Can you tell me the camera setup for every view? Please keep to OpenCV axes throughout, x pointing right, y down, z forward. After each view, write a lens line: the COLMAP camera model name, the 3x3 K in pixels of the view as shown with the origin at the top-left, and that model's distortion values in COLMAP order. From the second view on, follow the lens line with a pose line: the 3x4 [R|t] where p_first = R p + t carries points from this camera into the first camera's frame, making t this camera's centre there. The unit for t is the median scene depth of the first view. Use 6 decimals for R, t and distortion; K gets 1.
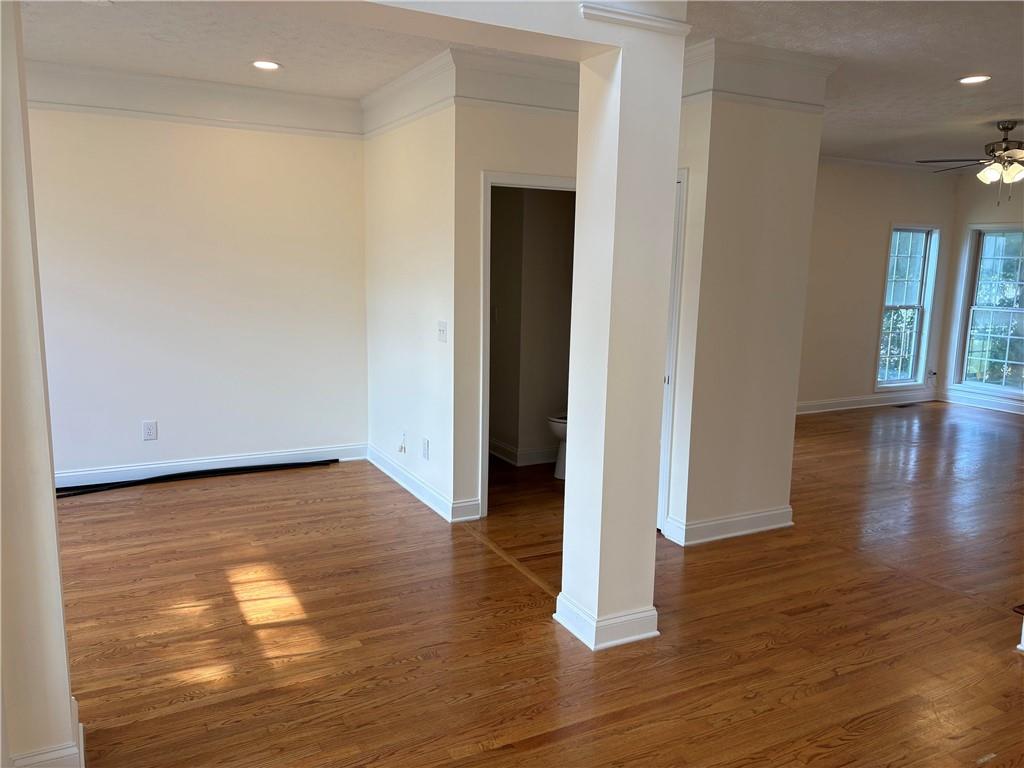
lens RADIAL K [[779.0, 0, 511.0], [0, 779.0, 389.5], [0, 0, 1]] dist [0.038575, -0.034561]
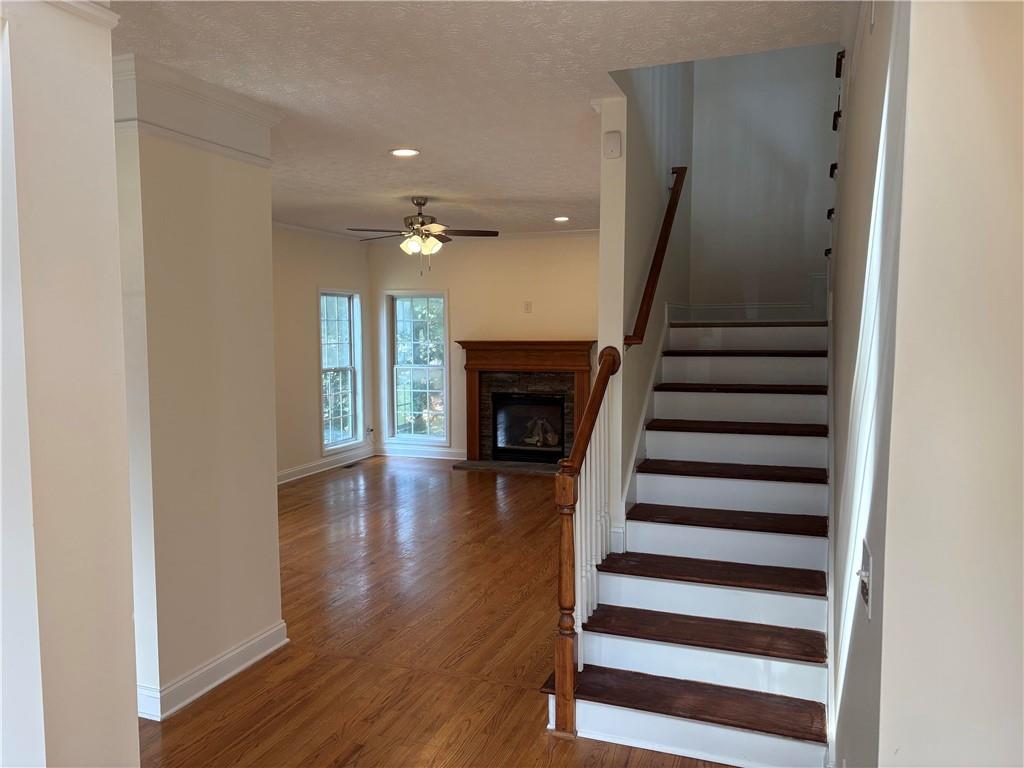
lens RADIAL K [[779.0, 0, 519.1], [0, 779.0, 387.3], [0, 0, 1]] dist [0.038575, -0.034561]
pose [[0.745183, -0.075059, 0.662623, 0.003421], [0.125009, 0.991754, -0.028244, -0.035128], [-0.655039, 0.103880, 0.748420, 0.134606]]
